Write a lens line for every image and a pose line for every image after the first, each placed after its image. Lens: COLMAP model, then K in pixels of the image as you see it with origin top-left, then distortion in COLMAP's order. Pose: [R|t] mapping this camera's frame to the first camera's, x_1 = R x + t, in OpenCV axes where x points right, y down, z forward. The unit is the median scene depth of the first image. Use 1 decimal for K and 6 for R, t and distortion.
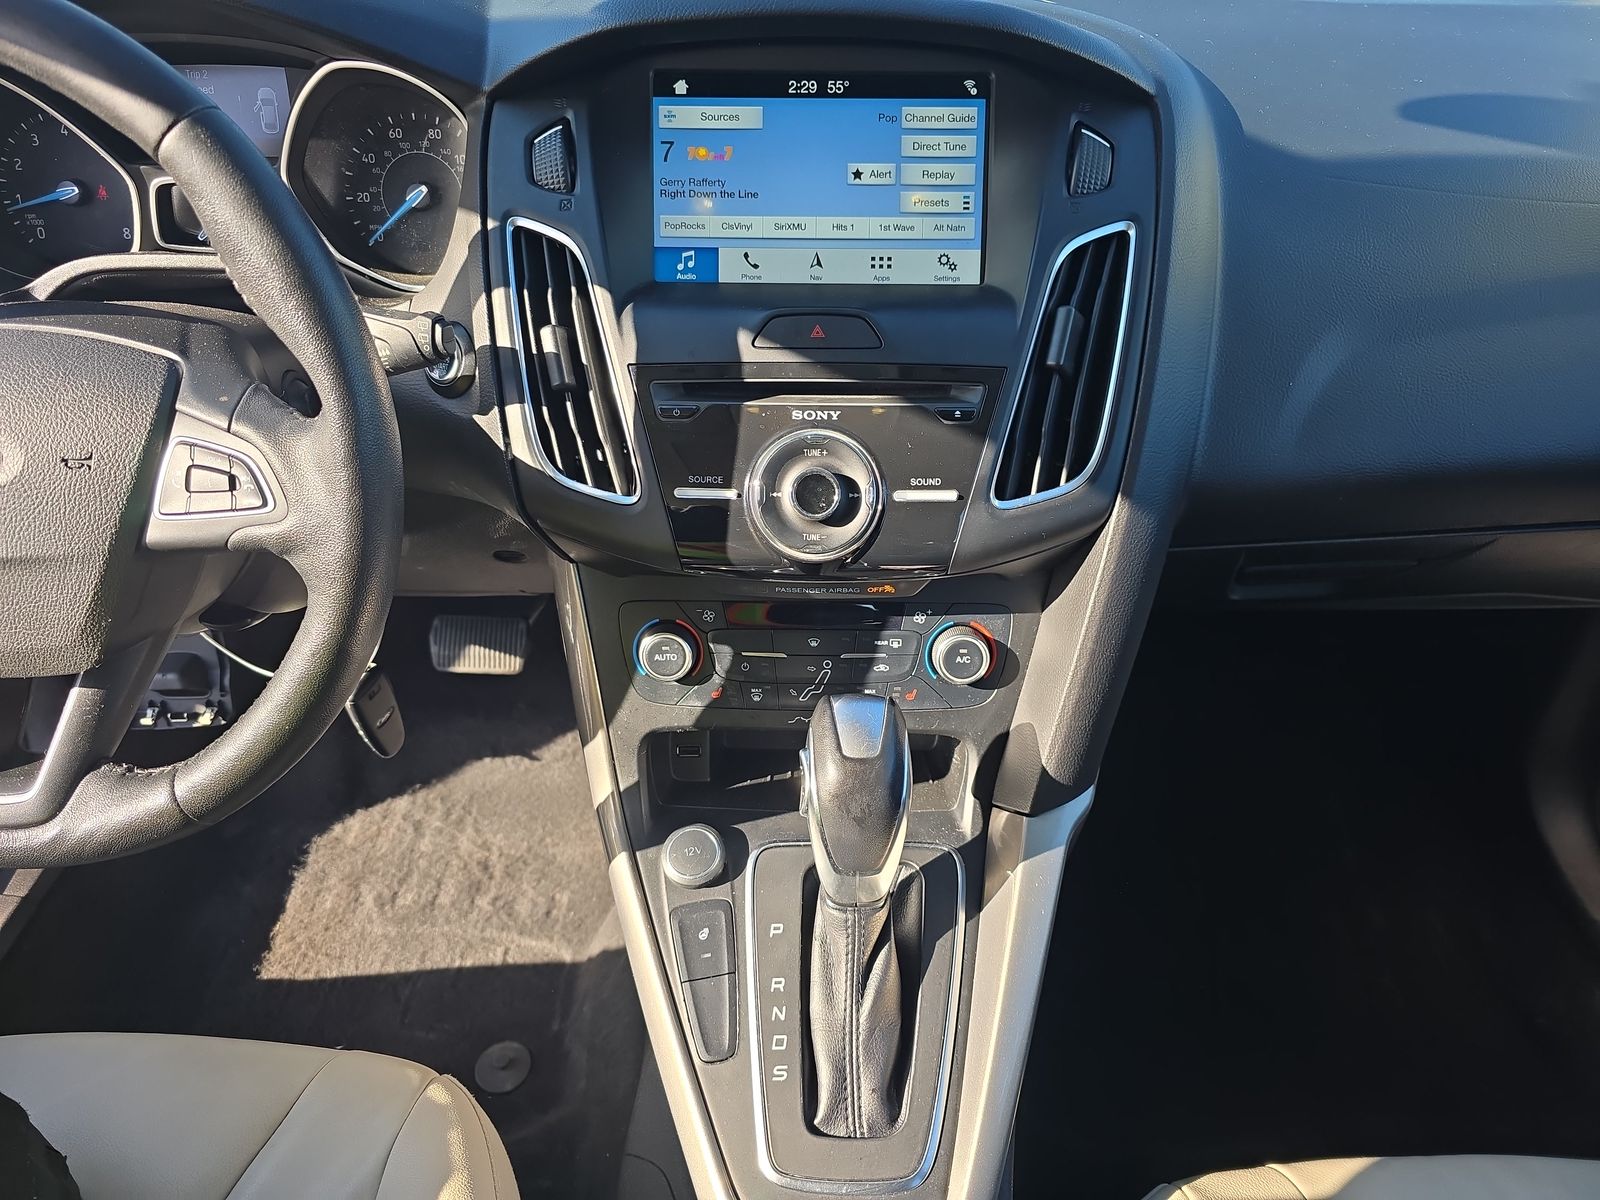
lens RADIAL K [[1075.4, 0, 800.0], [0, 1075.4, 600.0], [0, 0, 1]] dist [0.052992, -0.050924]
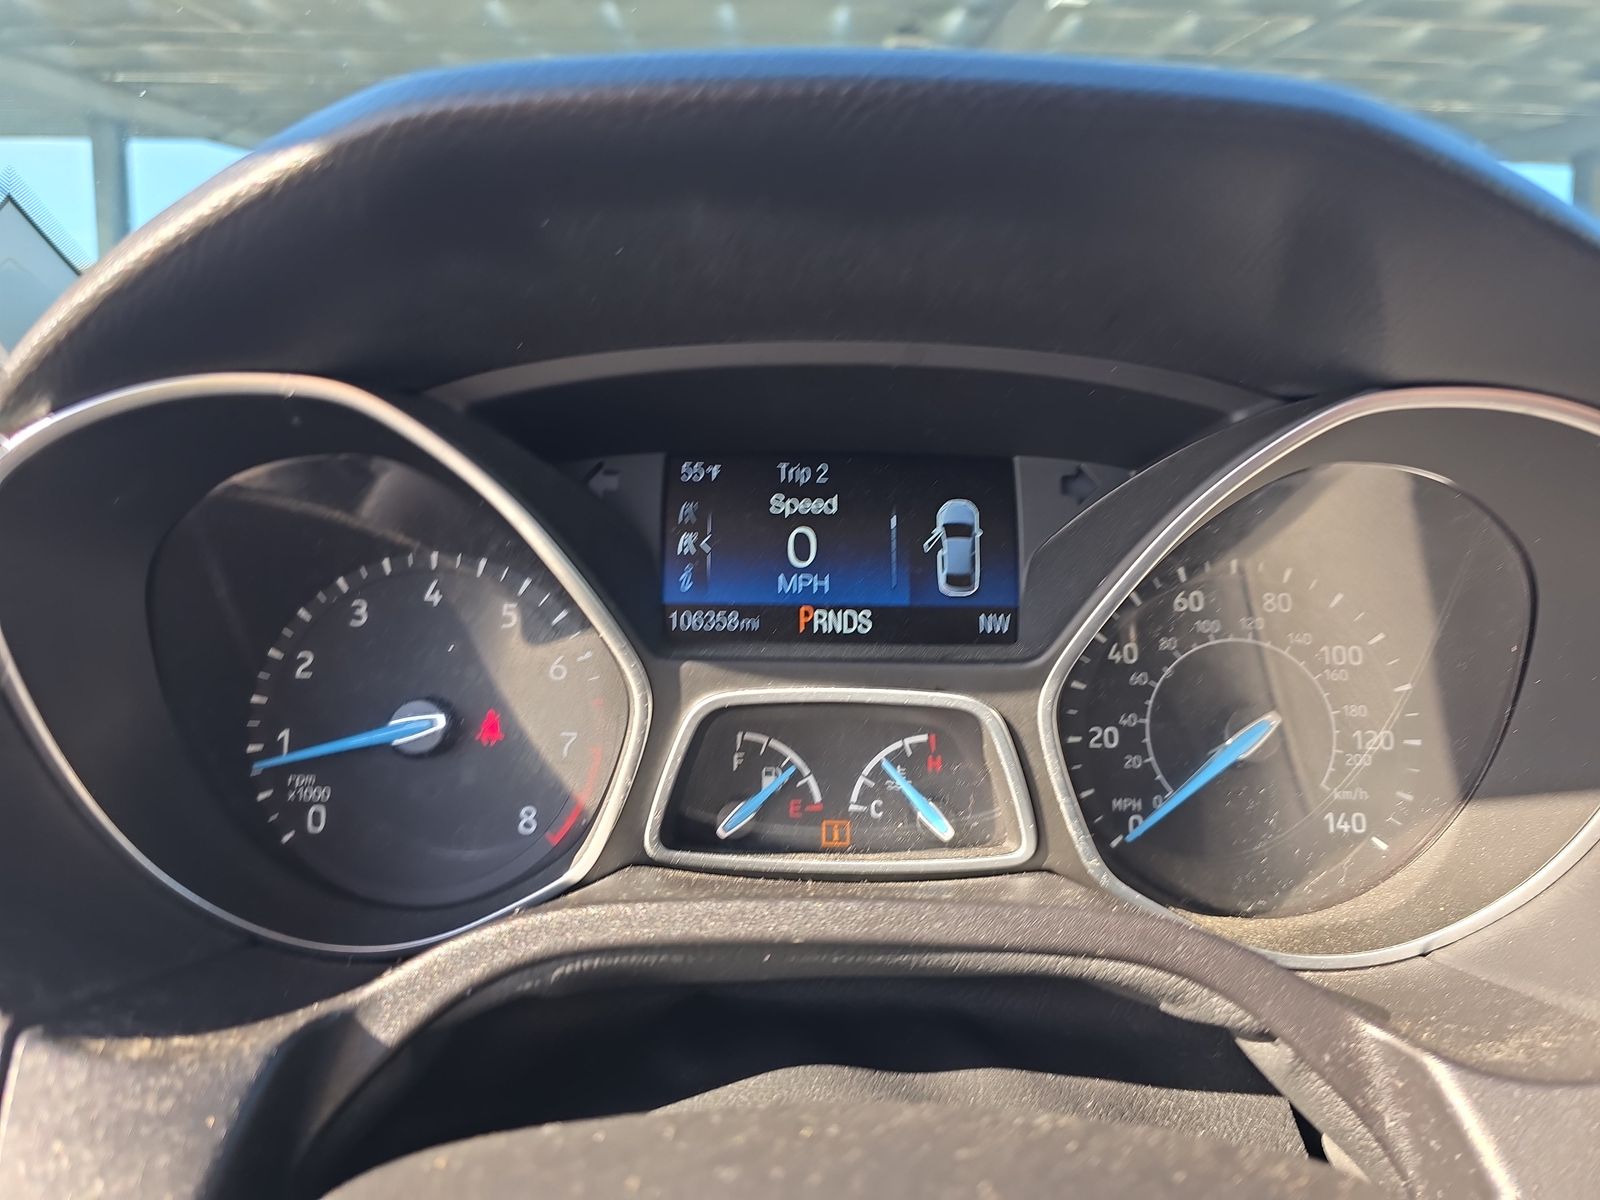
lens RADIAL K [[1091.6, 0, 793.9], [0, 1091.6, 608.9], [0, 0, 1]] dist [0.052401, -0.051760]
pose [[0.999528, 0.005680, 0.030200, -0.625292], [0.008829, 0.888260, -0.459257, -0.253901], [-0.029434, 0.459306, 0.887790, 0.695195]]
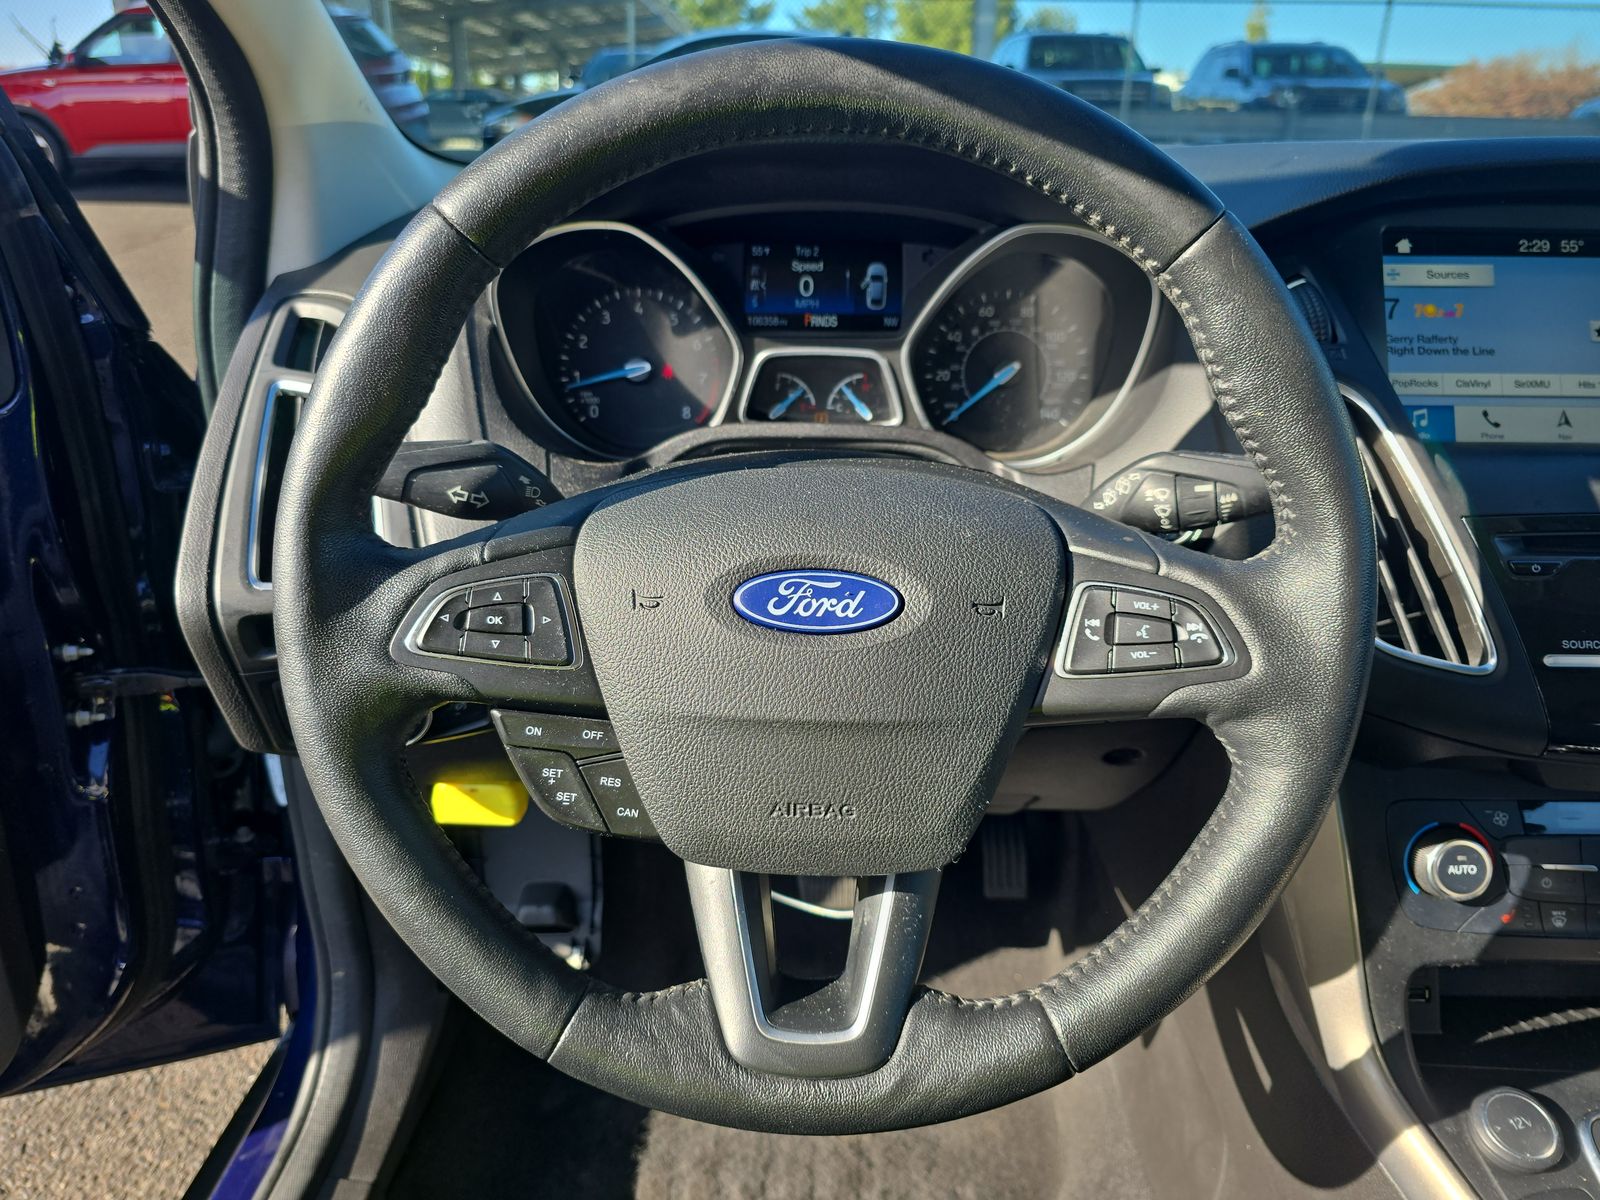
lens RADIAL K [[1091.6, 0, 793.9], [0, 1091.6, 608.9], [0, 0, 1]] dist [0.052401, -0.051760]
pose [[0.999982, 0.005251, -0.002757, -0.615005], [-0.005732, 0.975028, -0.222009, 0.048340], [0.001523, 0.222021, 0.975041, 0.131195]]
